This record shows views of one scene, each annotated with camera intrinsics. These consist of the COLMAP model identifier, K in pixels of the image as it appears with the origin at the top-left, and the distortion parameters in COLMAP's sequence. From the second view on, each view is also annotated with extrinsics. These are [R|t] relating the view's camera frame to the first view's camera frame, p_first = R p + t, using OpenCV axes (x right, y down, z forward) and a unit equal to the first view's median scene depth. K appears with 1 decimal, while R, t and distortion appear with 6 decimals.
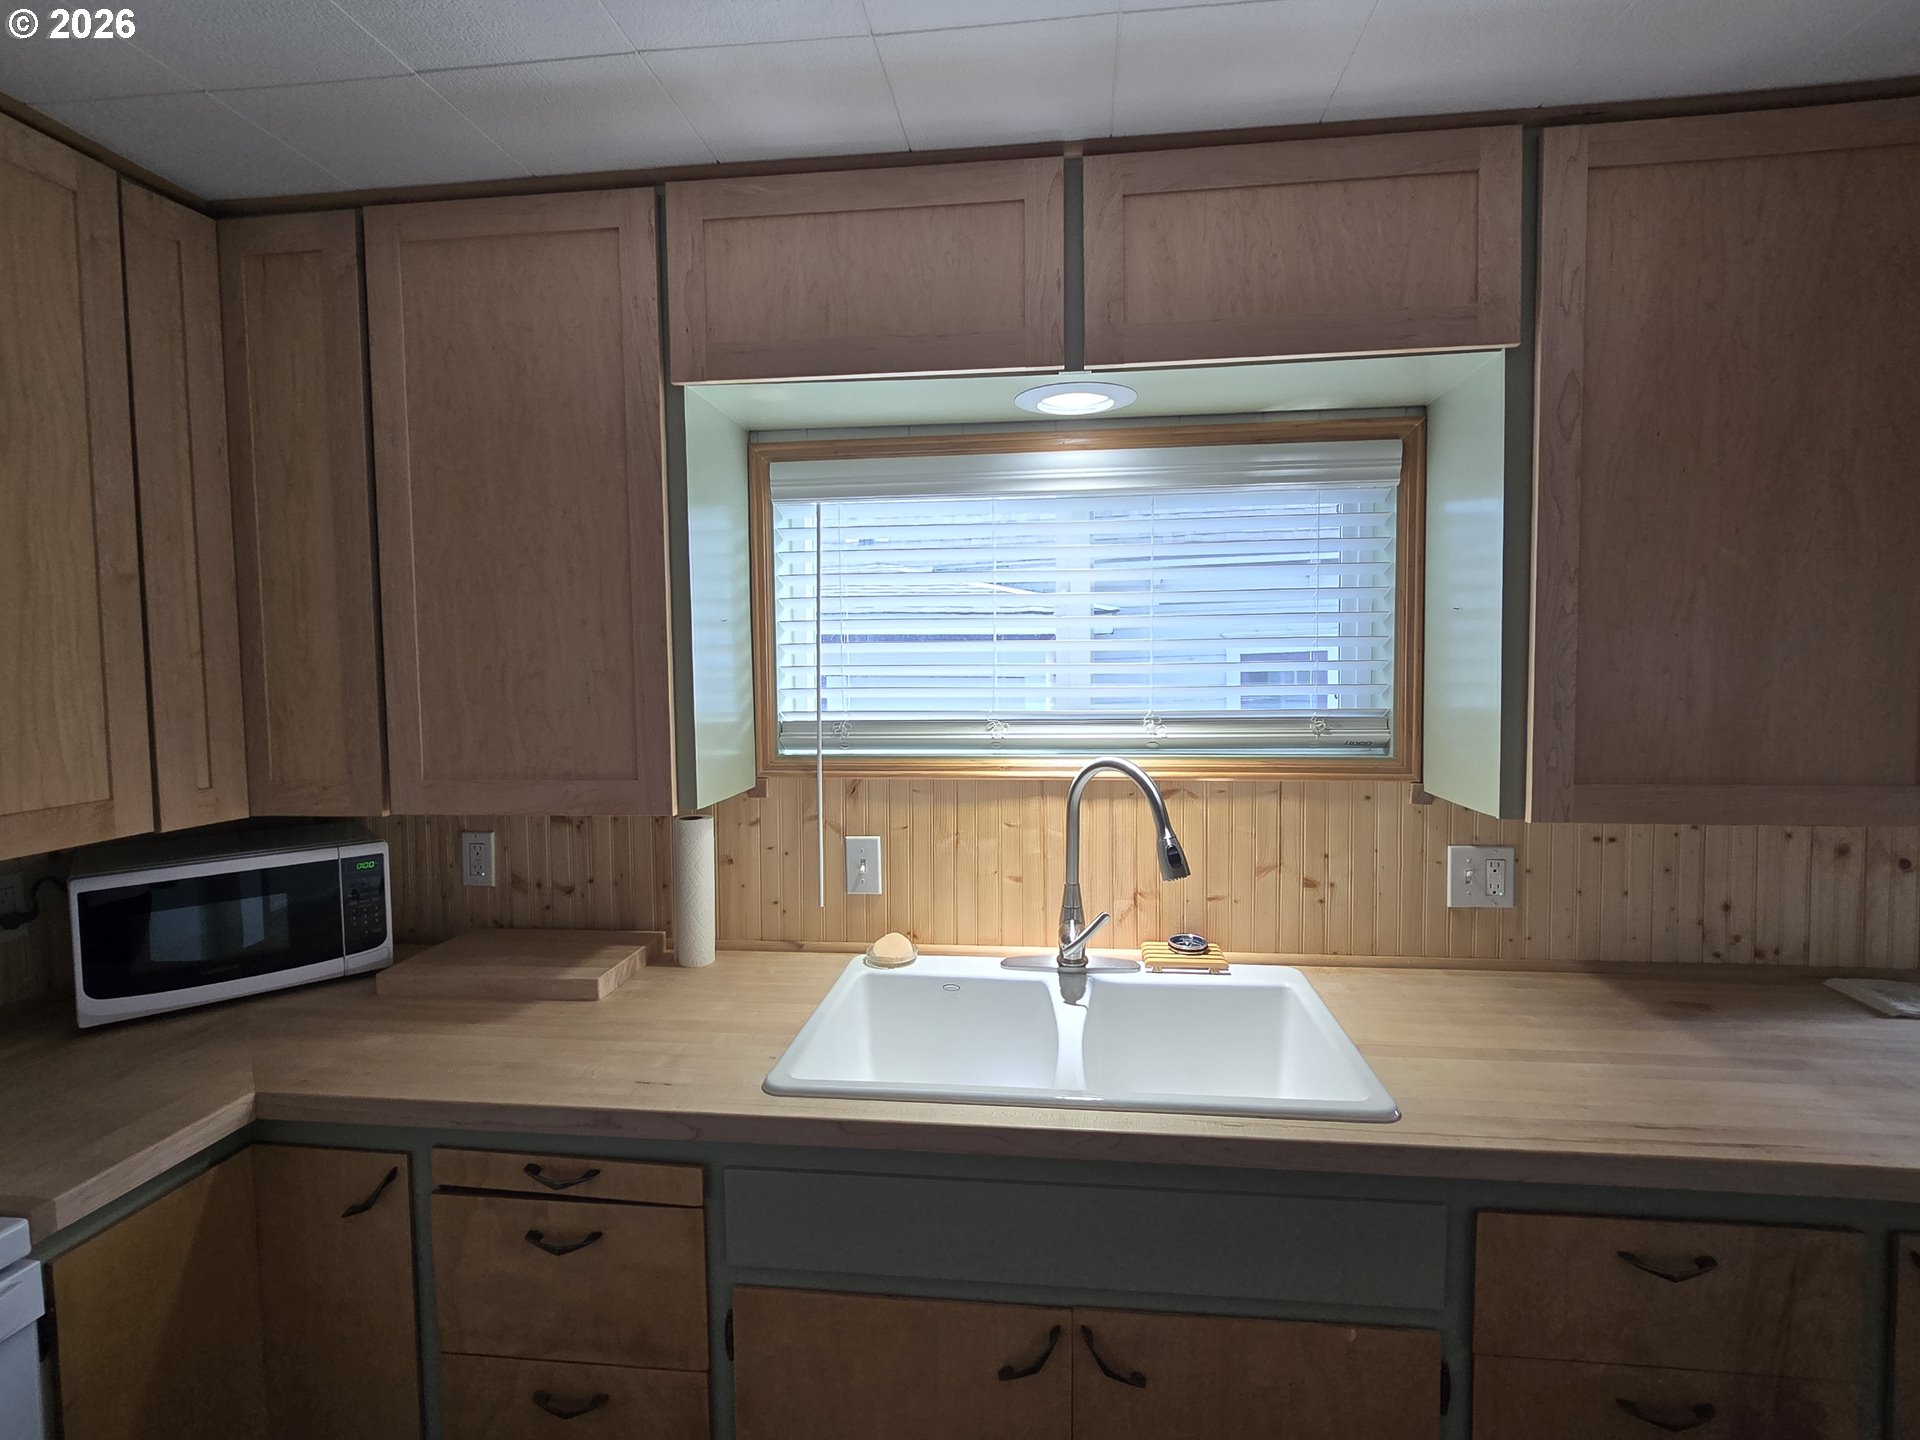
lens RADIAL K [[931.7, 0, 966.2], [0, 931.7, 709.9], [0, 0, 1]] dist [-0.007932, 0.004702]
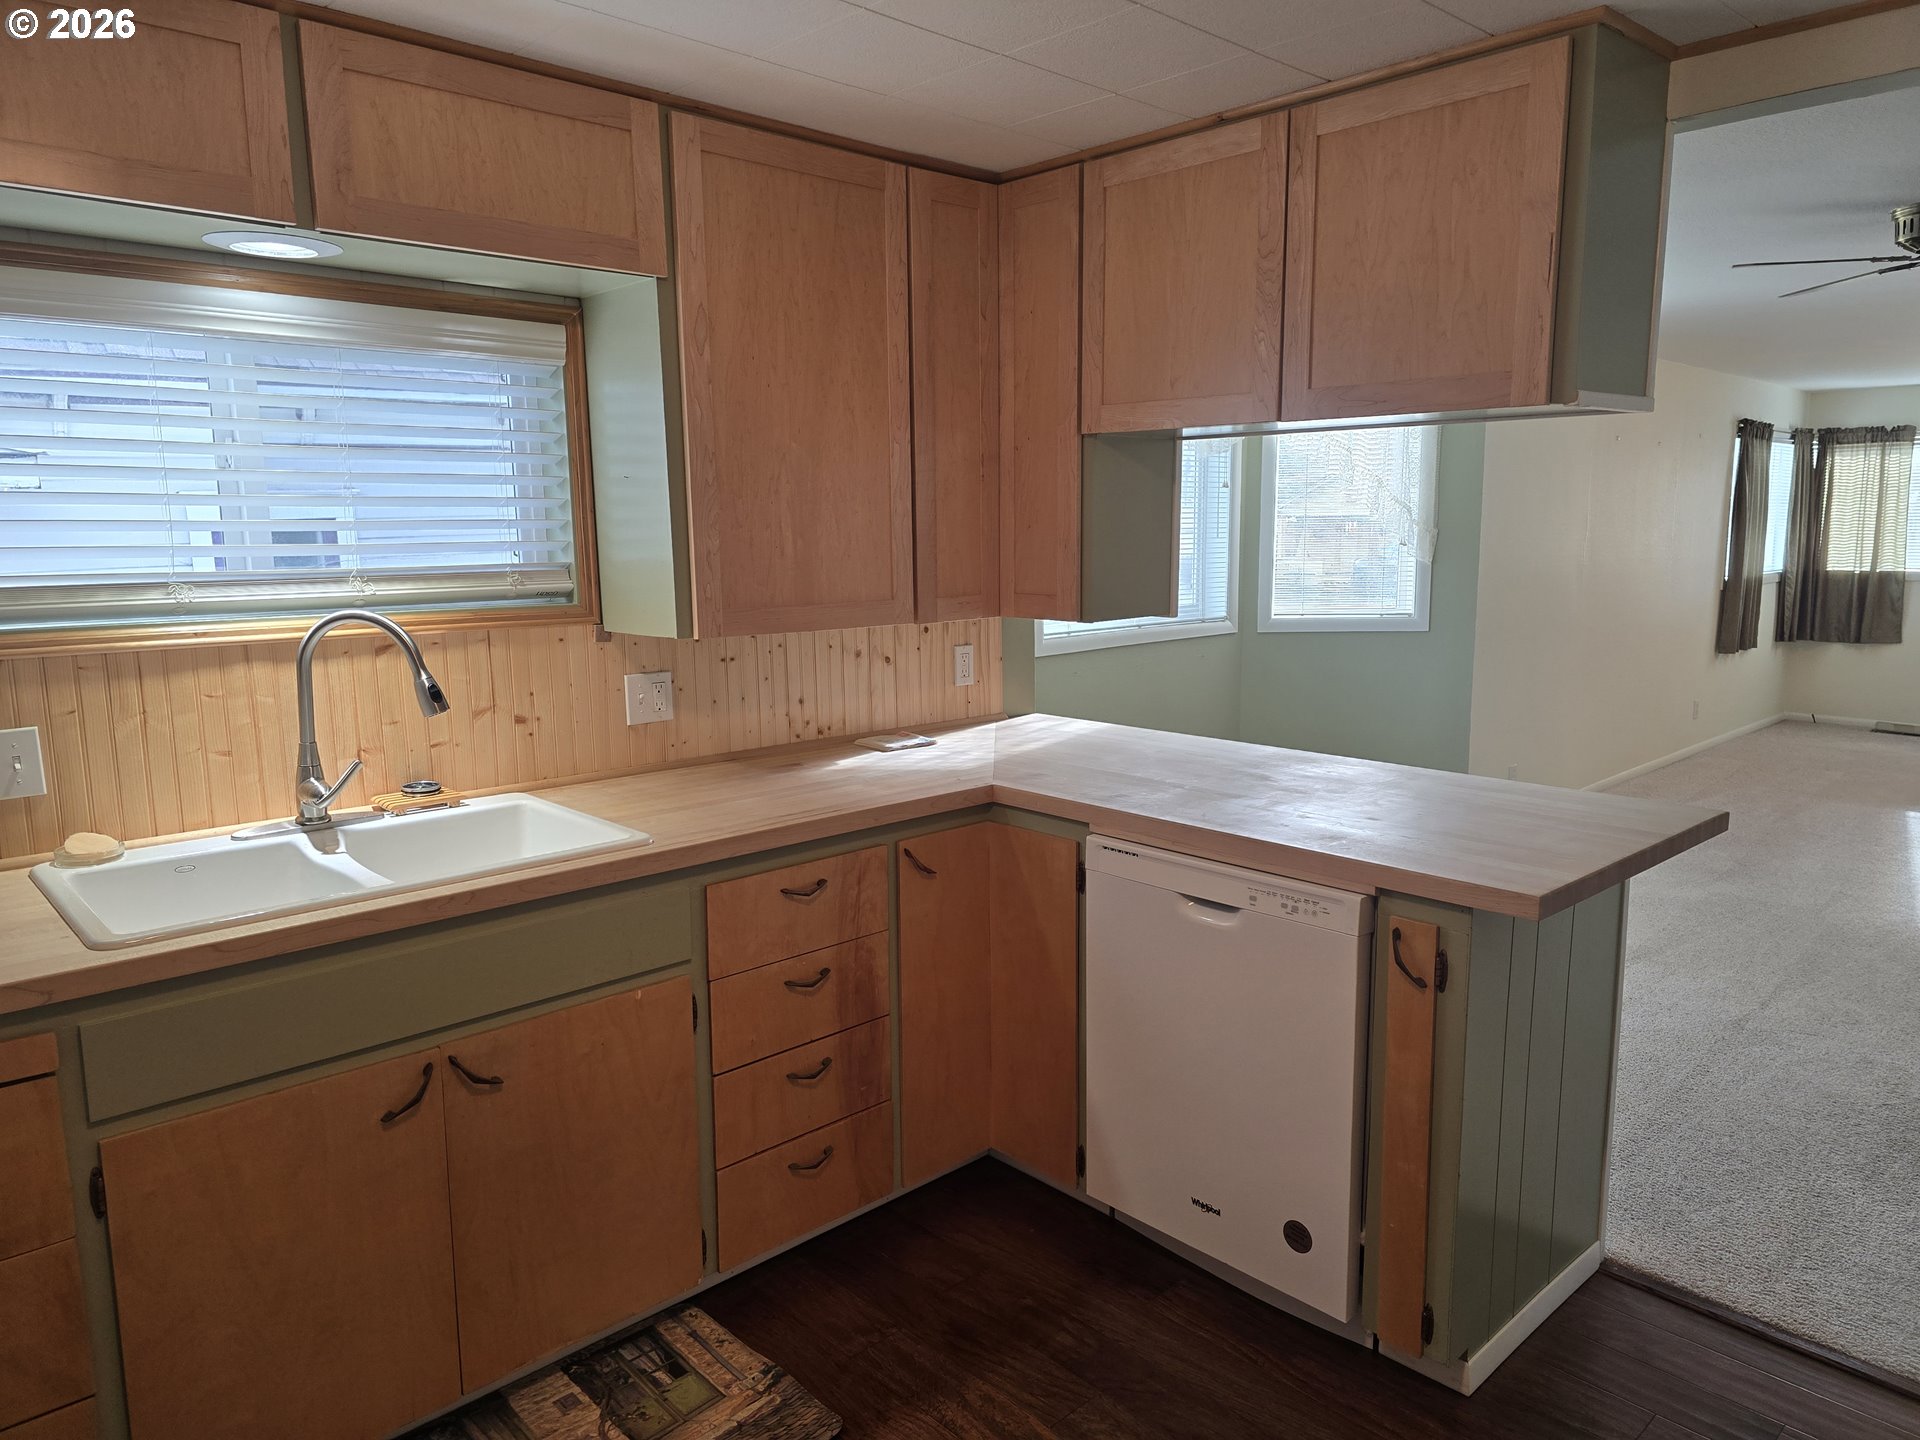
lens RADIAL K [[1280.2, 0, 977.8], [0, 1280.2, 729.6], [0, 0, 1]] dist [0.038569, -0.025122]
pose [[0.640225, -0.115837, 0.759403, -0.478662], [0.042628, 0.992399, 0.115440, 0.043906], [-0.767003, -0.041535, 0.640297, -0.439177]]
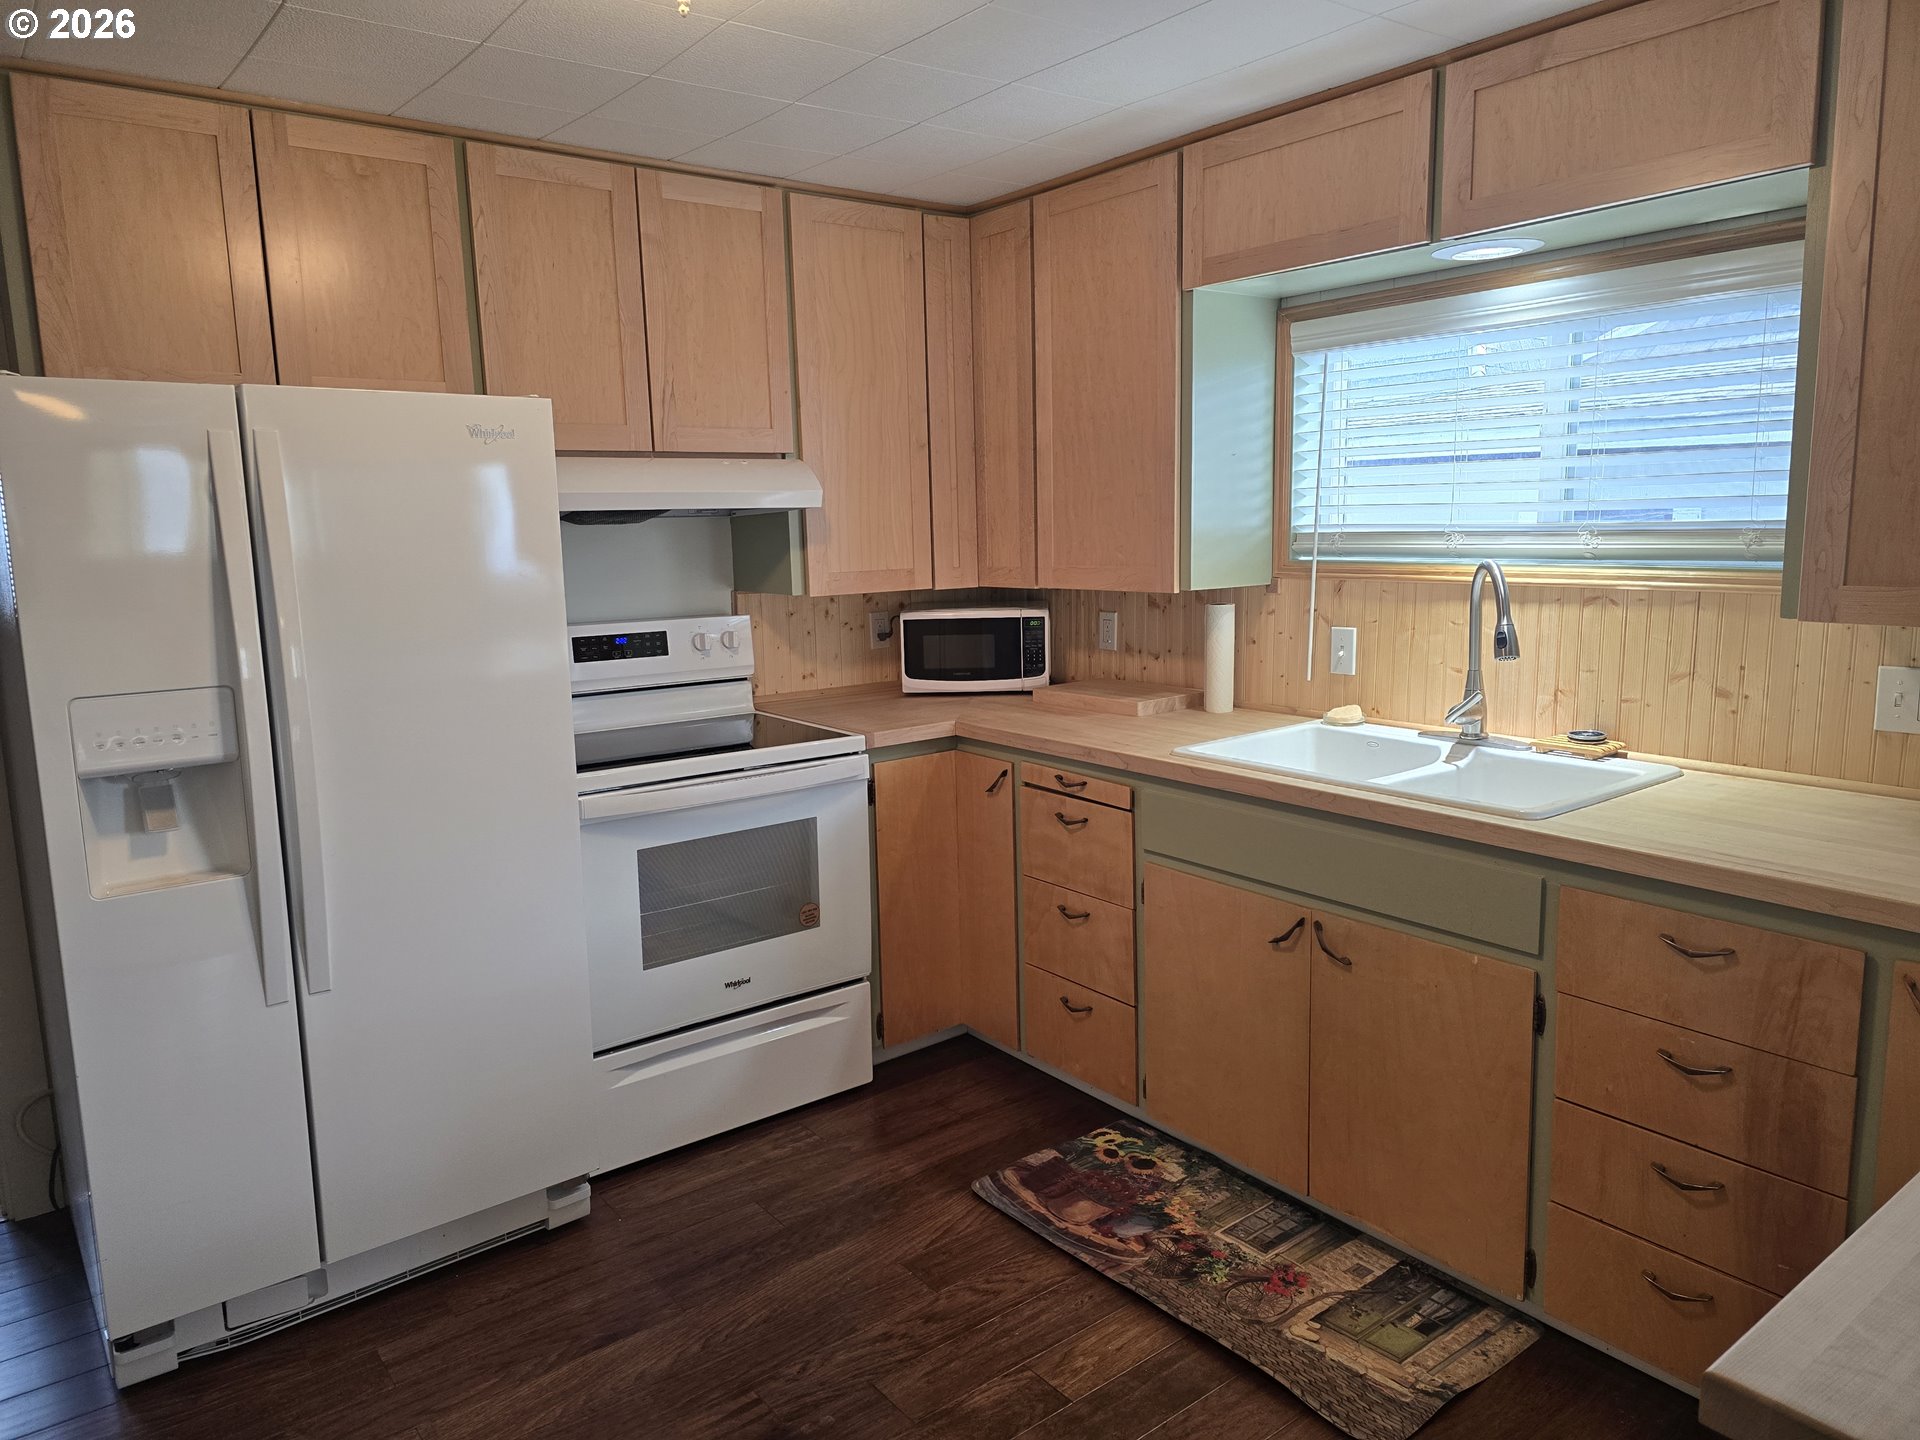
lens RADIAL K [[1280.2, 0, 946.8], [0, 1280.2, 718.3], [0, 0, 1]] dist [0.038569, -0.025122]
pose [[0.688600, 0.109960, -0.716755, 0.836327], [-0.020486, 0.990991, 0.132350, 0.044795], [0.724852, -0.076452, 0.684650, -0.612150]]
